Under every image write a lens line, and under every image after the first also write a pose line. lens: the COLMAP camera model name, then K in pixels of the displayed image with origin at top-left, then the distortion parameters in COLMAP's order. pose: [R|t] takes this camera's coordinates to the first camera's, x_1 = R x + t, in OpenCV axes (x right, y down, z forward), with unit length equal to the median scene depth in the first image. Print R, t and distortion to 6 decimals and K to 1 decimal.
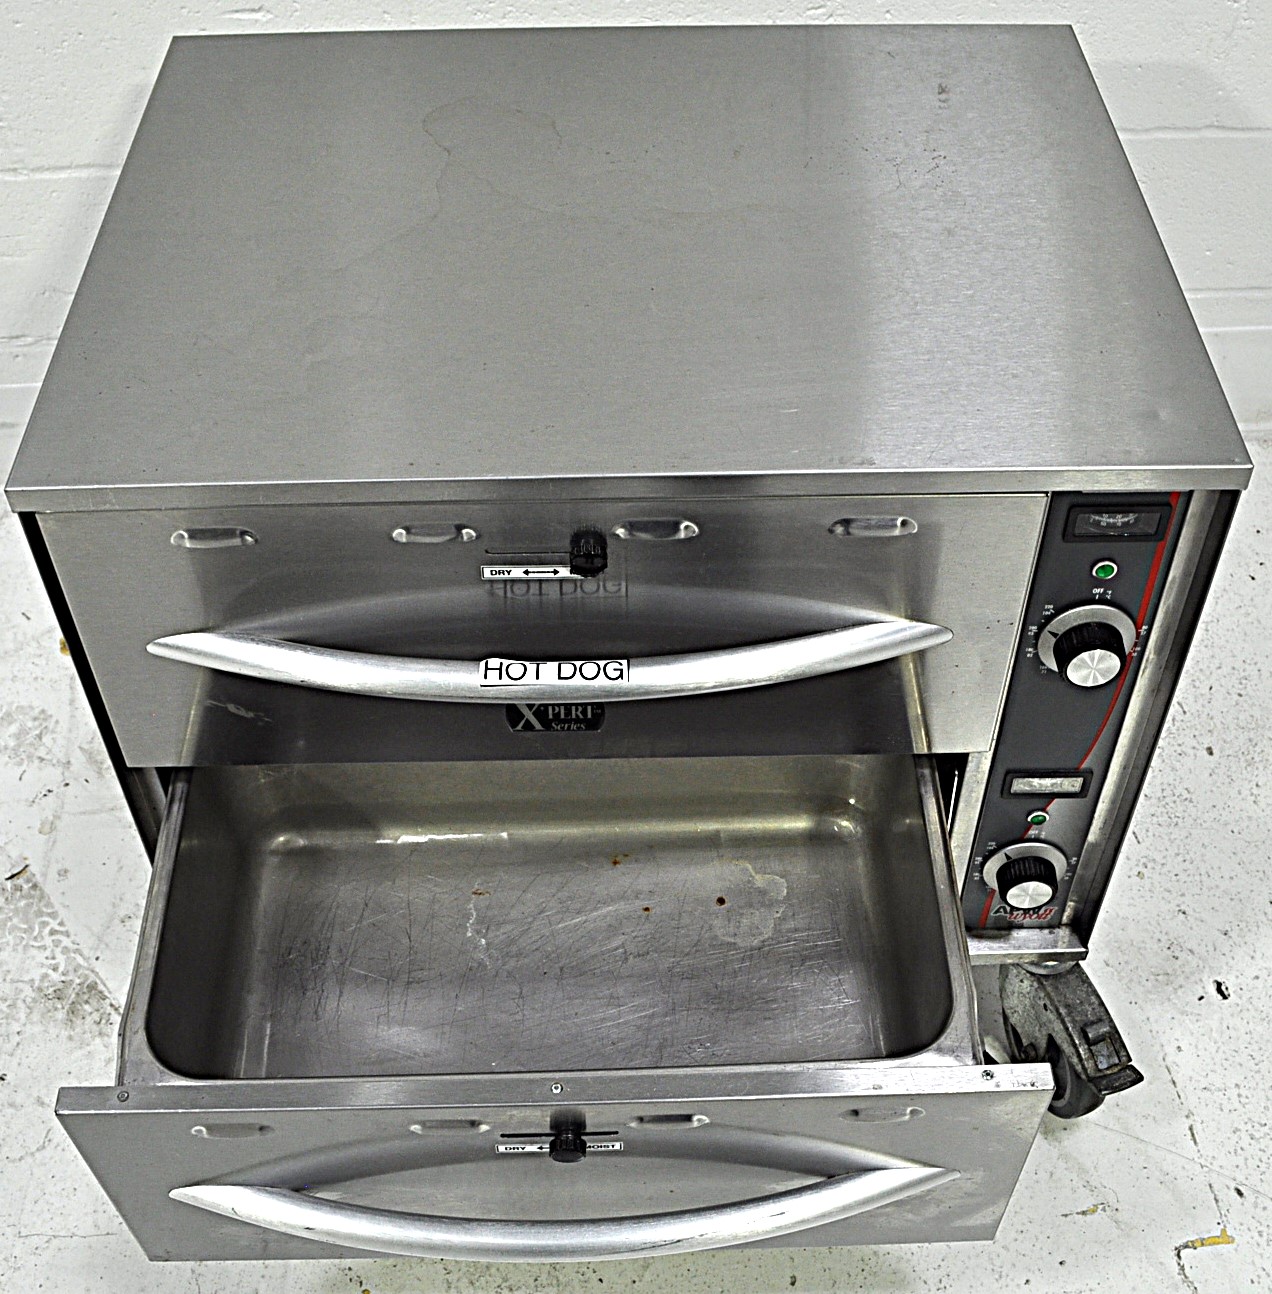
lens RADIAL K [[1726.1, 0, 666.1], [0, 1726.1, 627.7], [0, 0, 1]] dist [-0.078355, 0.000000]
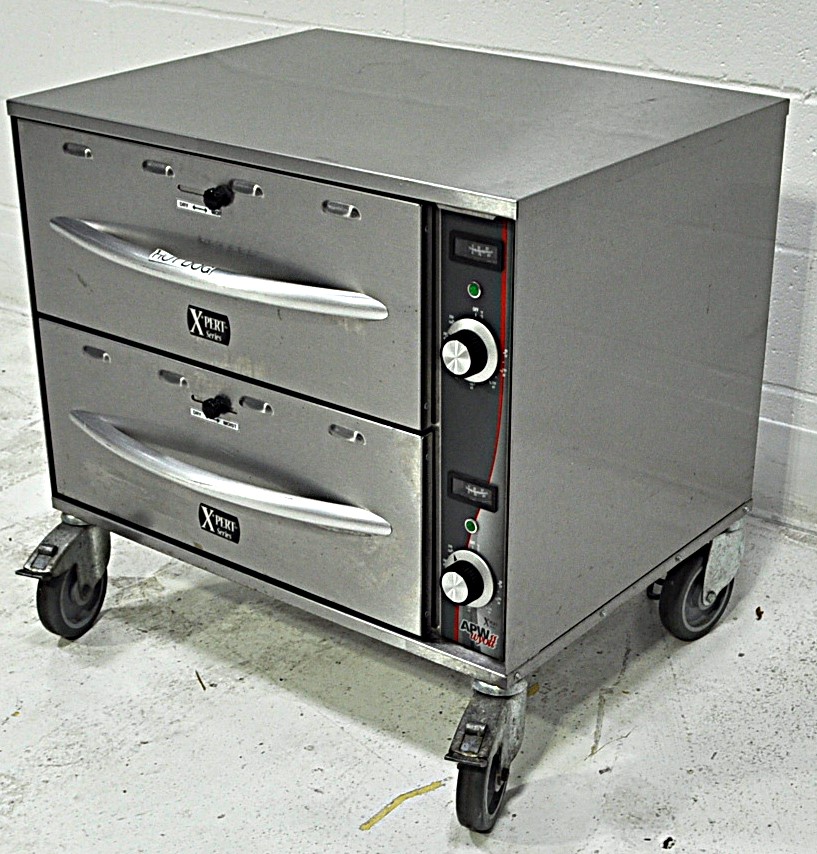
lens RADIAL K [[1720.7, 0, 406.4], [0, 1720.7, 431.1], [0, 0, 1]] dist [-0.124711, 0.000000]
pose [[0.765794, 0.250422, -0.592325, 1.085397], [-0.458306, 0.858651, -0.229507, 0.429368], [0.451127, 0.447221, 0.772320, -0.148290]]
